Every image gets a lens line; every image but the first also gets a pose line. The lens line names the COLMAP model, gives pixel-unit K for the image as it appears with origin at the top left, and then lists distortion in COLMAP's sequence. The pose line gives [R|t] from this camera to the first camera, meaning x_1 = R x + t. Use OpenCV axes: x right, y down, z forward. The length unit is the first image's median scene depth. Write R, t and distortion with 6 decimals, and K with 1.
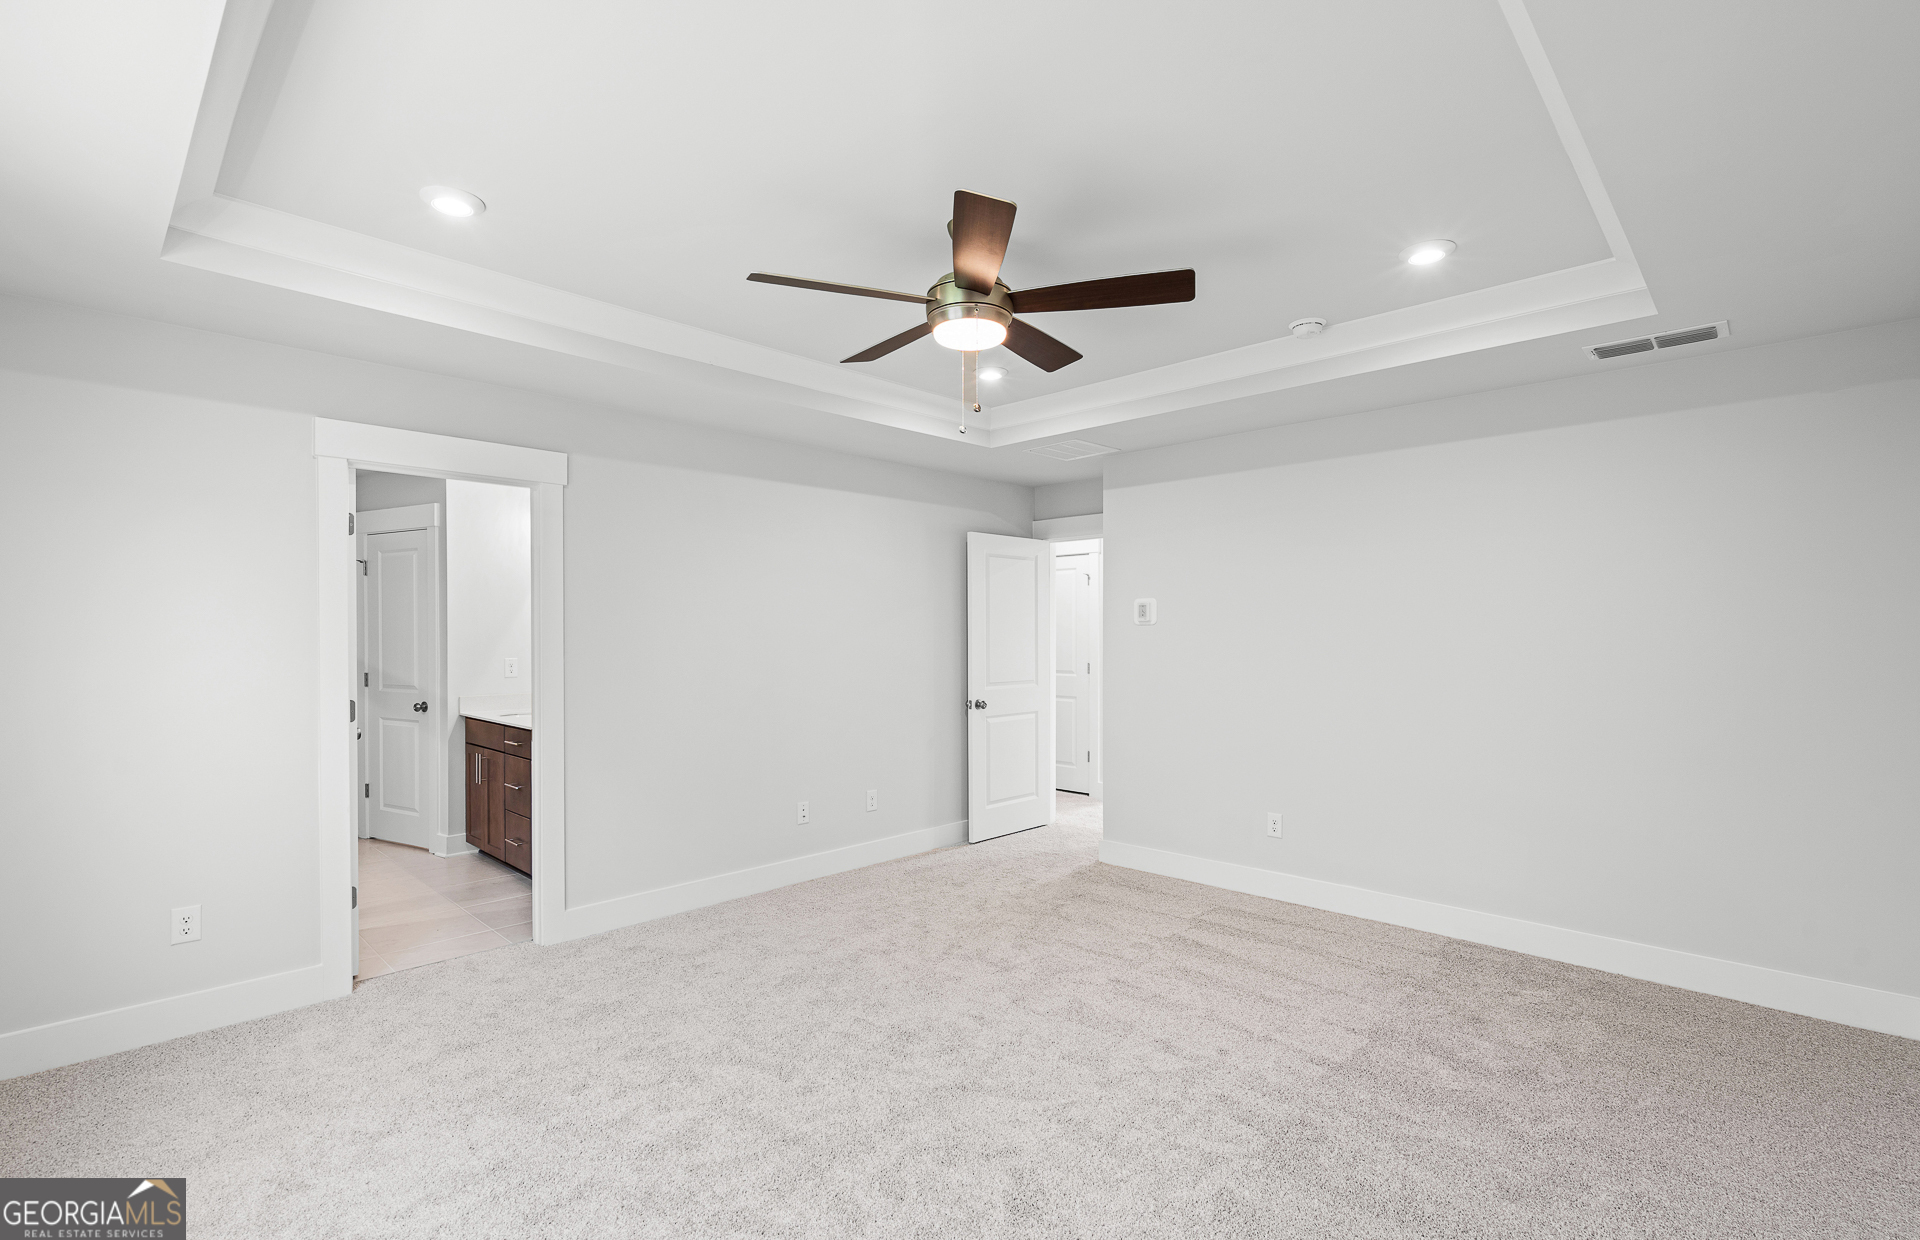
lens RADIAL K [[867.0, 0, 947.0], [0, 867.0, 640.0], [0, 0, 1]] dist [0.000173, 0.000693]
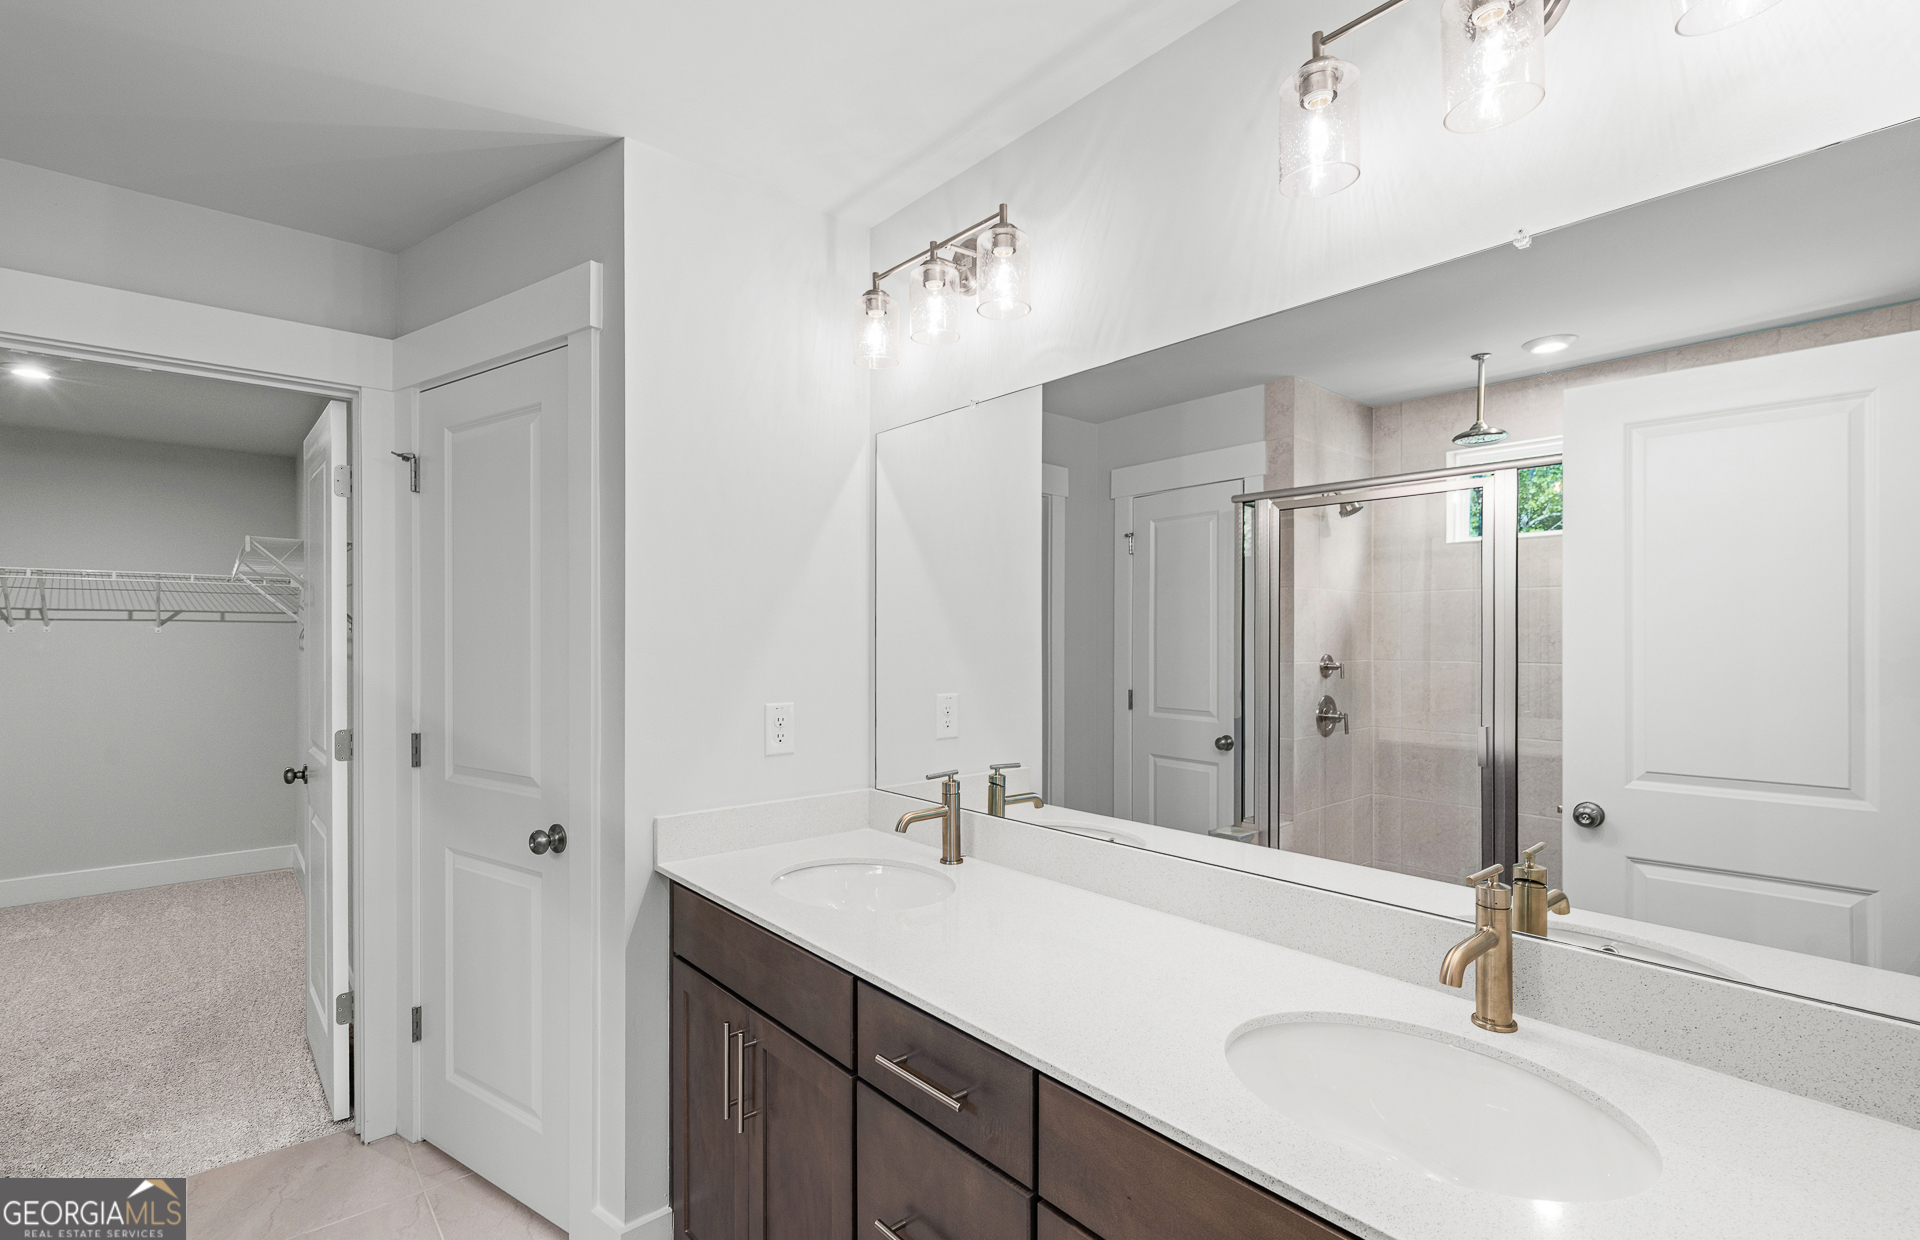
lens RADIAL K [[867.0, 0, 947.0], [0, 867.0, 640.0], [0, 0, 1]] dist [0.000173, 0.000693]
pose [[0.996401, -0.000682, -0.084765, -0.409027], [-0.000199, 0.999946, -0.010393, -0.002745], [0.084767, 0.010373, 0.996347, 0.650436]]
